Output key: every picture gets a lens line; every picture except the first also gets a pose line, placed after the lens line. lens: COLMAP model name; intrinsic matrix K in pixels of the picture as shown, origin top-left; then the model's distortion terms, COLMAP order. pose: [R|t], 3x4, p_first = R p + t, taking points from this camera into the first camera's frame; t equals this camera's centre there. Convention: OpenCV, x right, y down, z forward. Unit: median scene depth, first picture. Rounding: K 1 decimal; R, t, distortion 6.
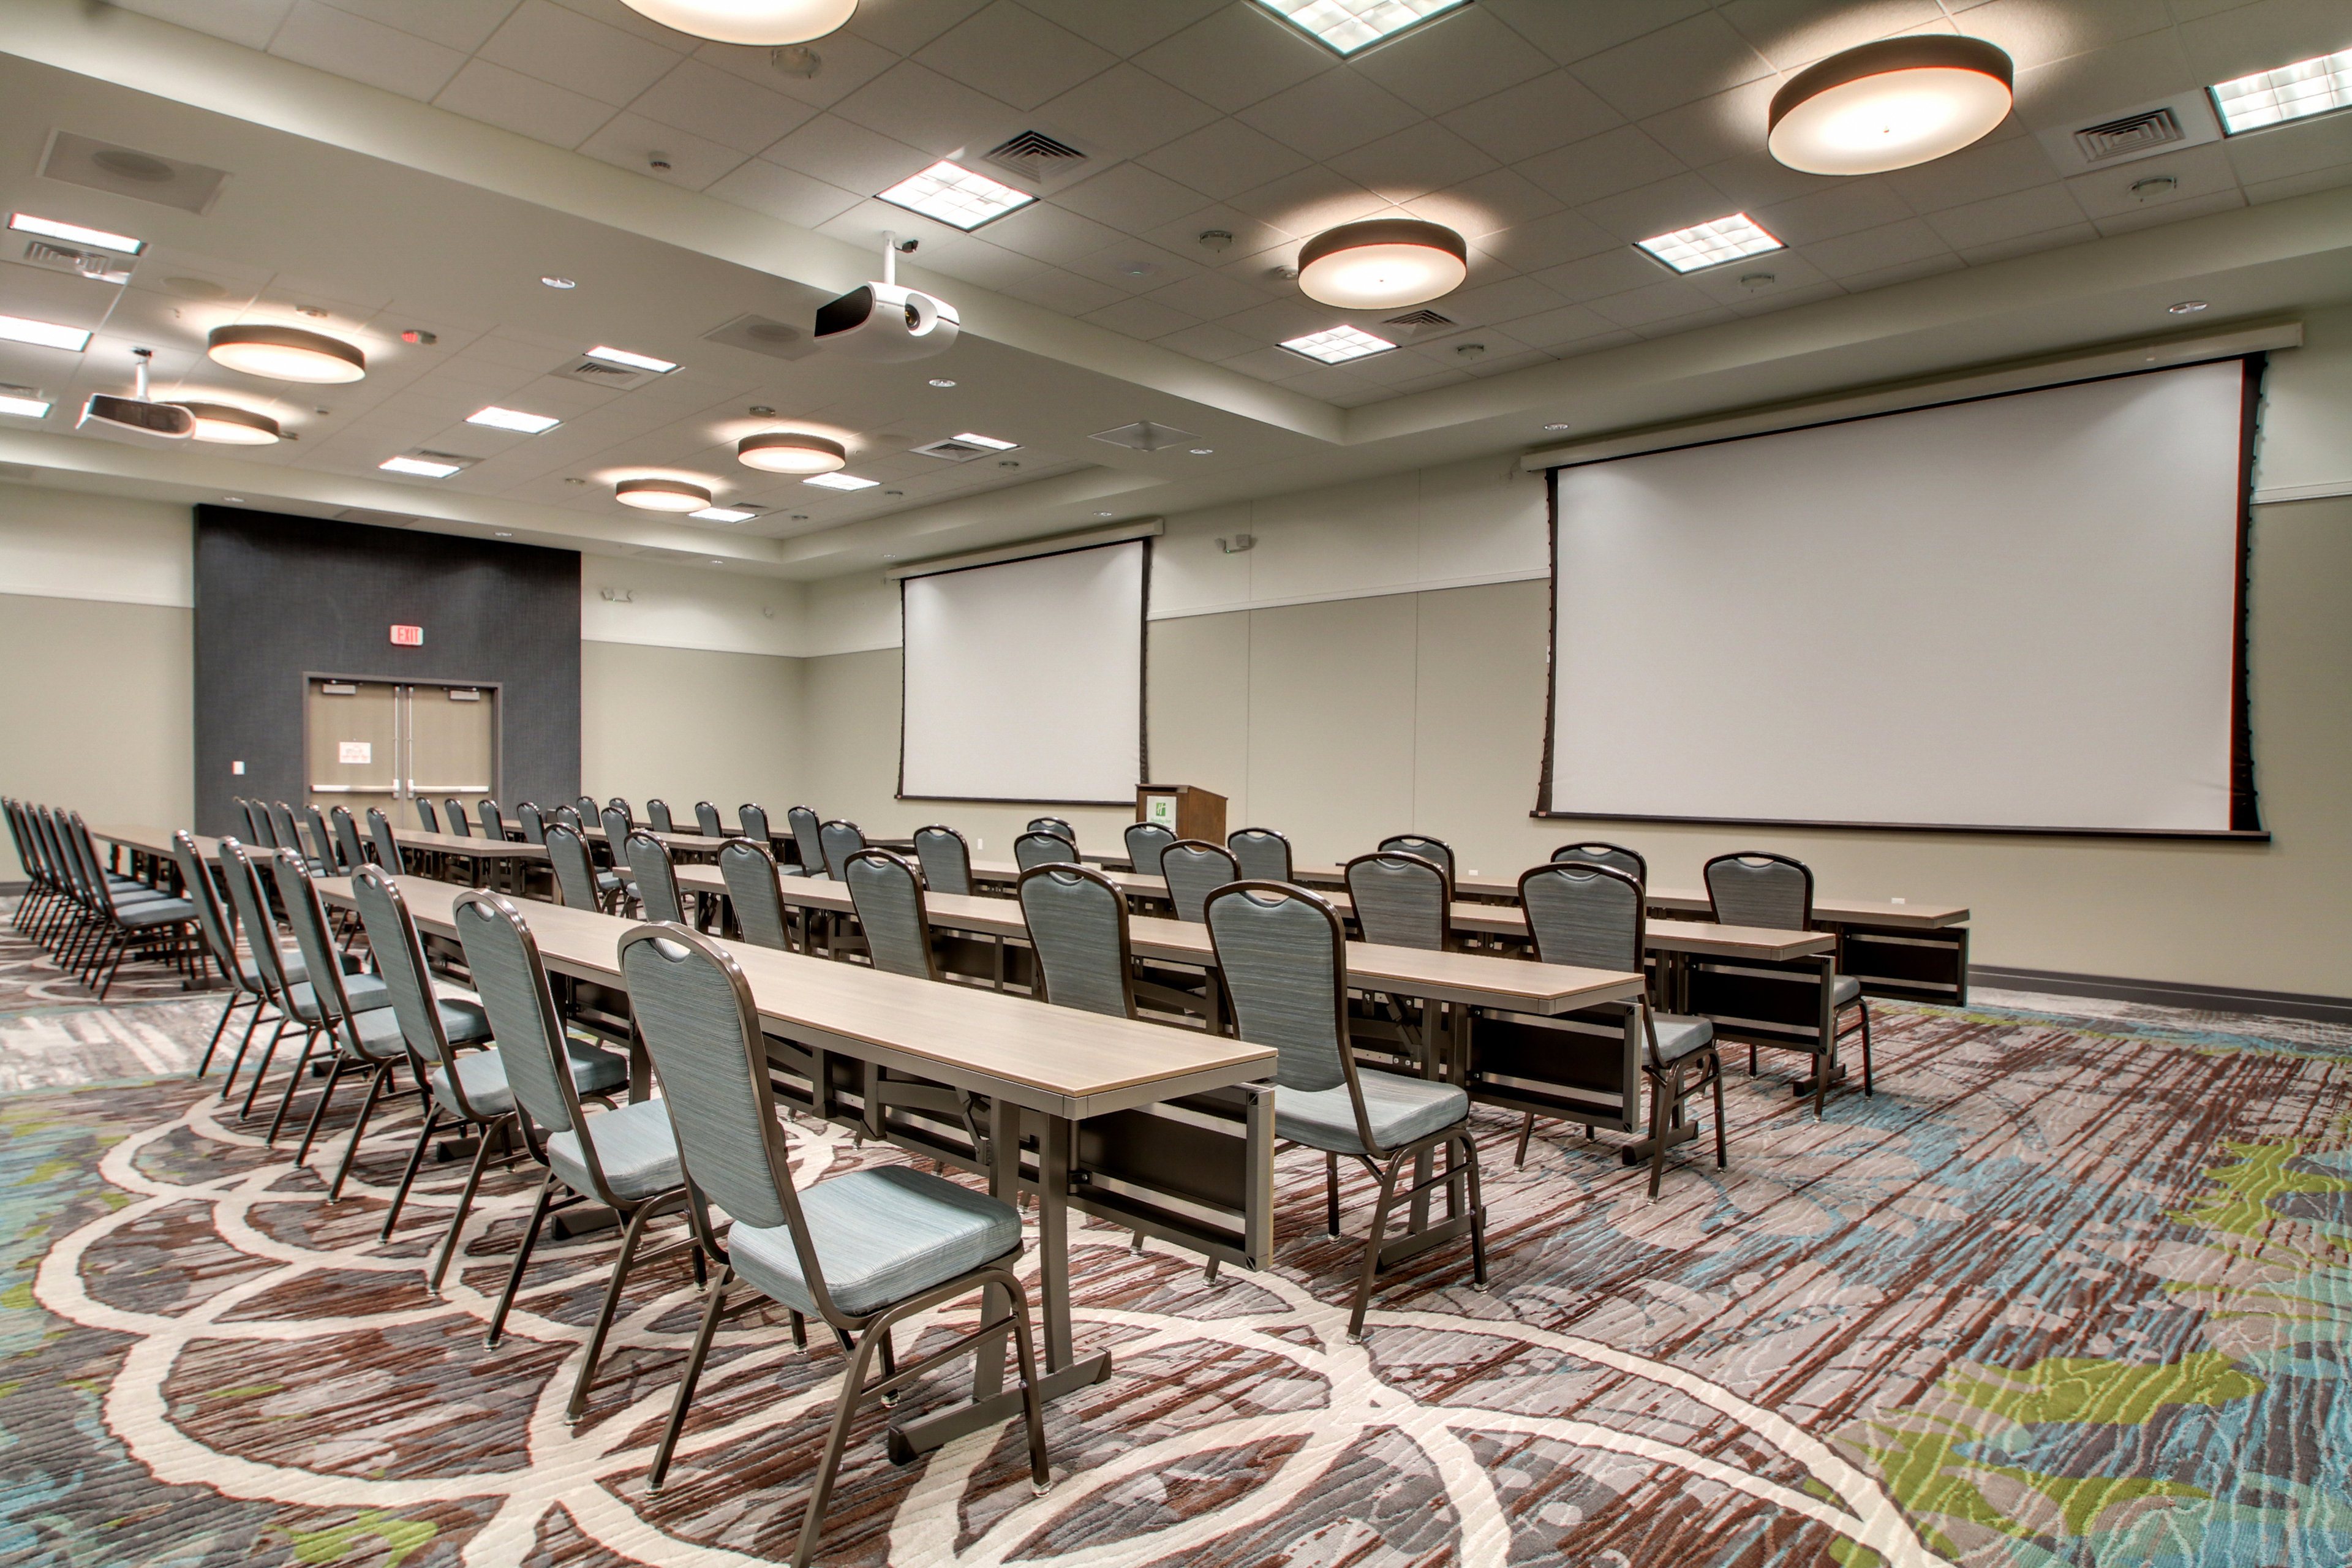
lens RADIAL K [[1356.2, 0, 1183.5], [0, 1356.2, 807.0], [0, 0, 1]] dist [-0.016378, -0.007798]
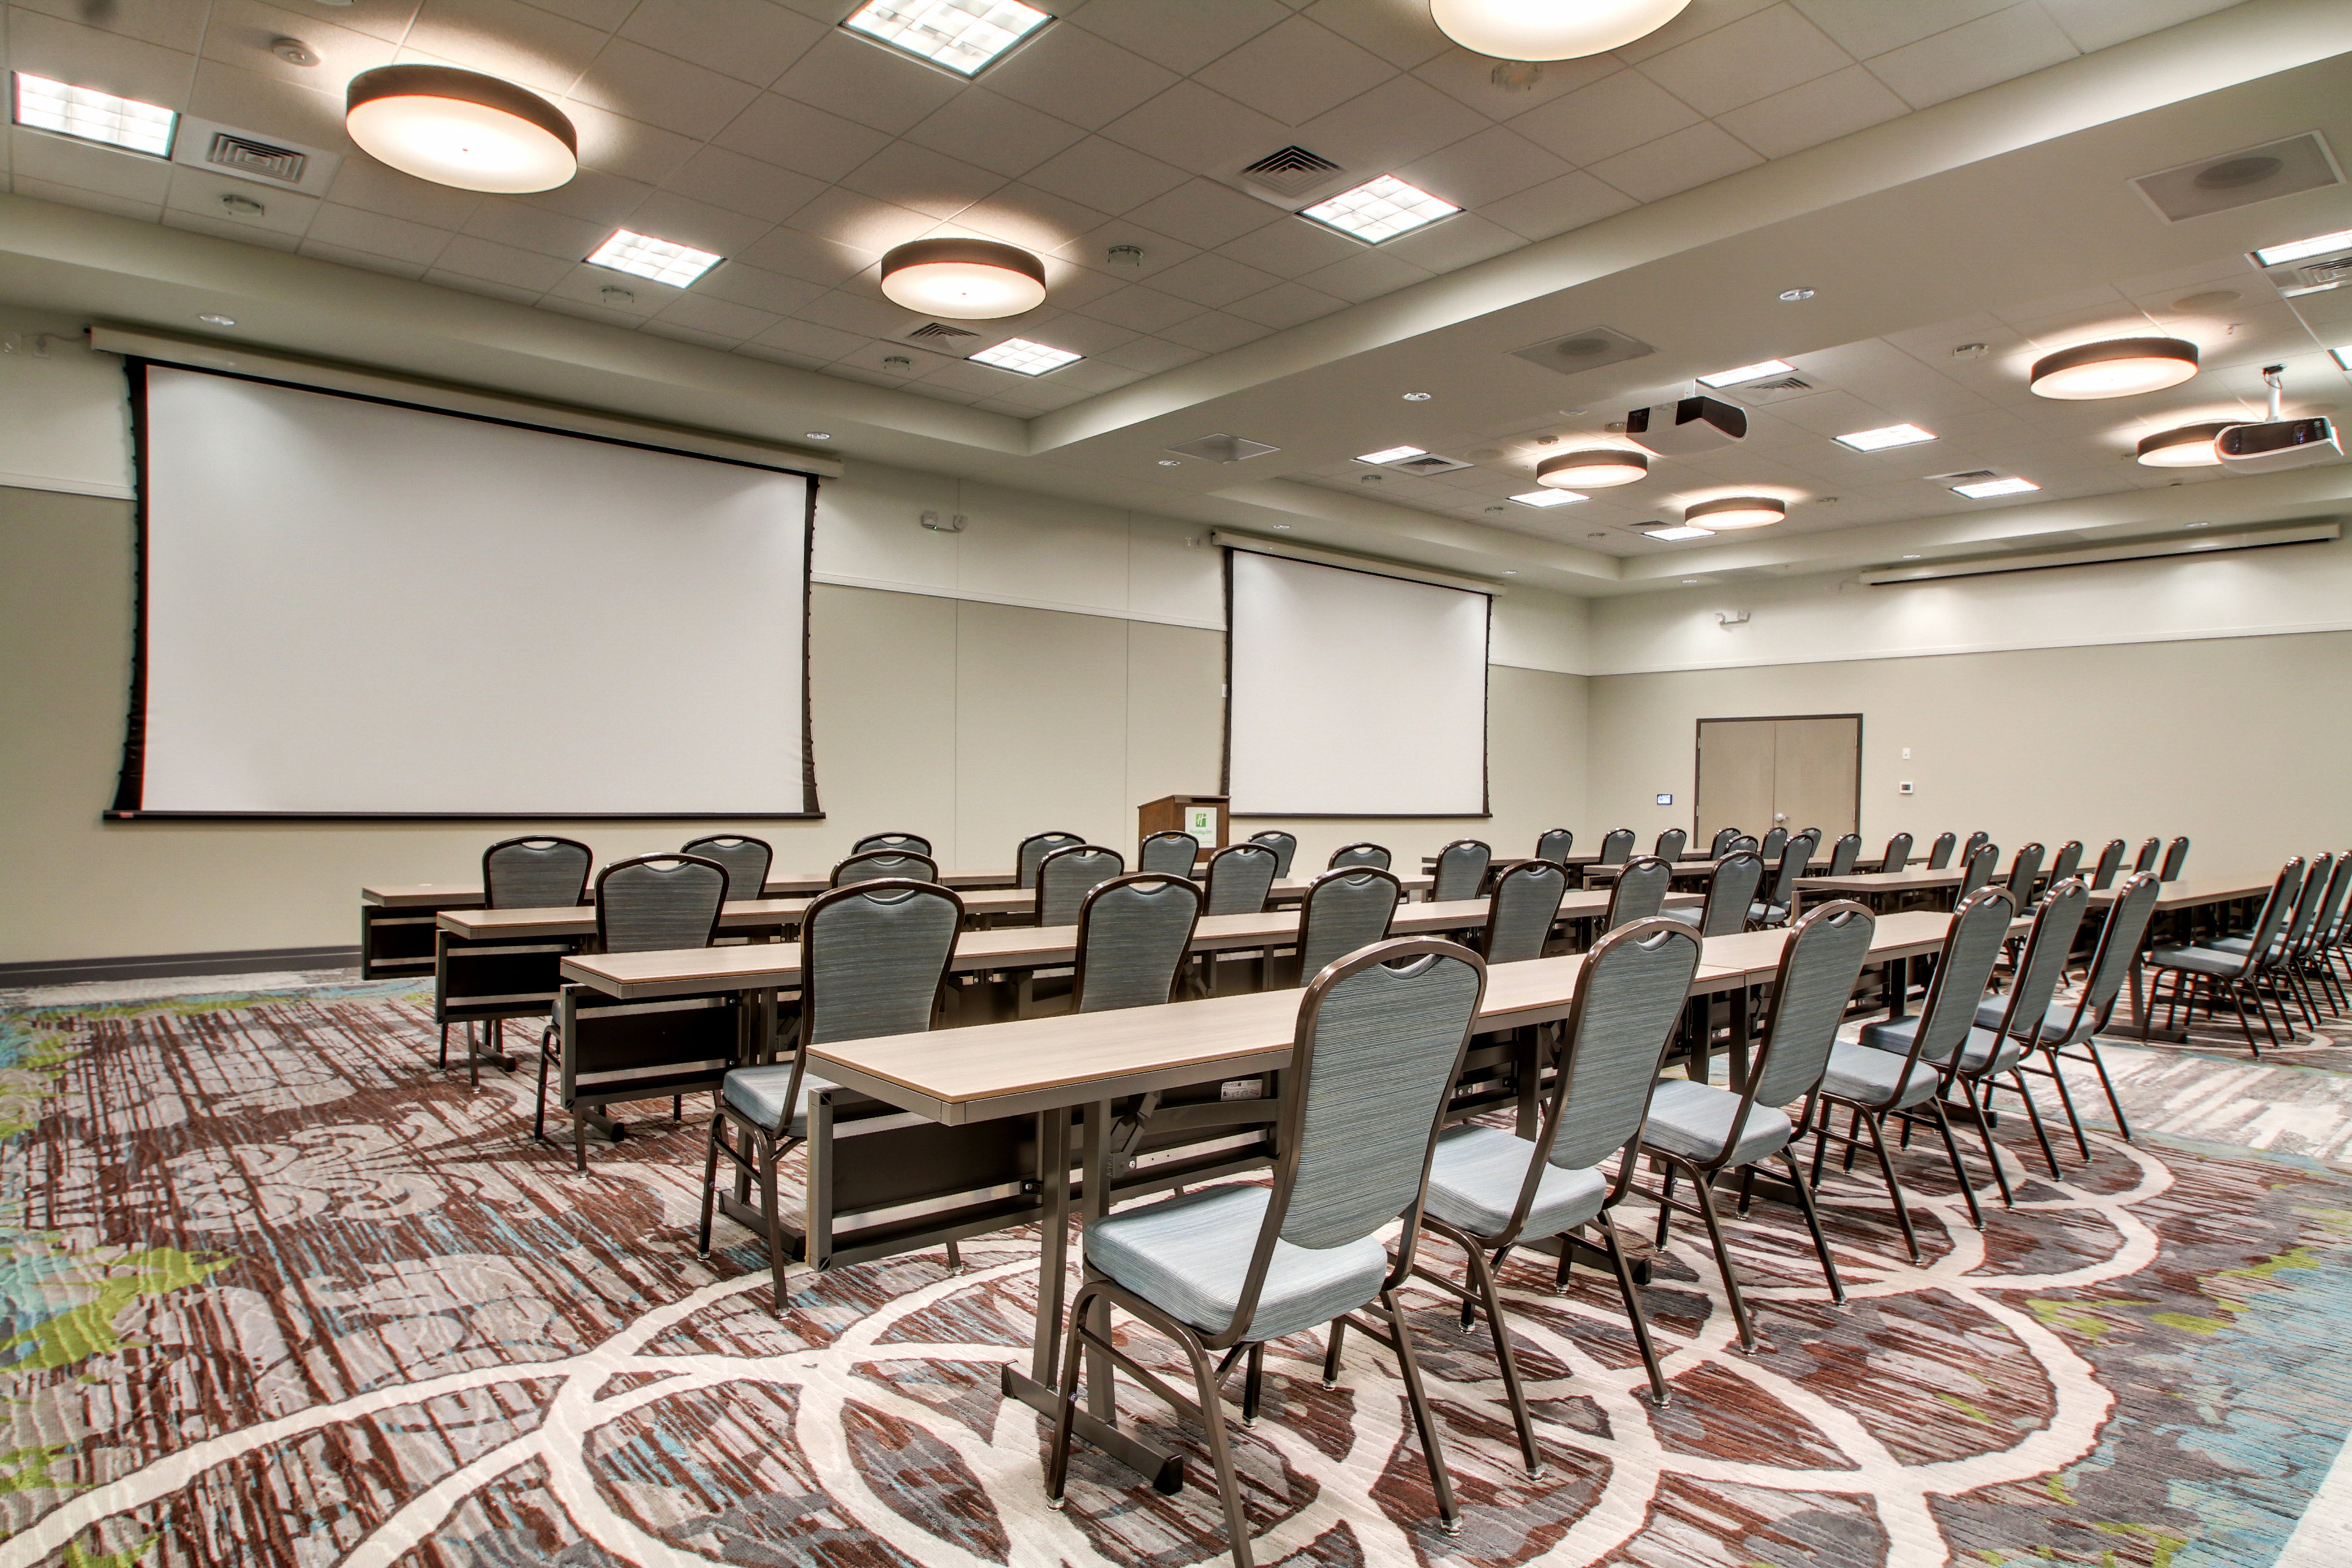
lens RADIAL K [[1356.2, 0, 1186.0], [0, 1356.2, 771.9], [0, 0, 1]] dist [-0.016378, -0.007798]
pose [[0.080933, 0.011147, 0.996657, -0.859334], [0.010508, 0.999872, -0.012036, -0.009944], [-0.996664, 0.011447, 0.080806, 0.735832]]
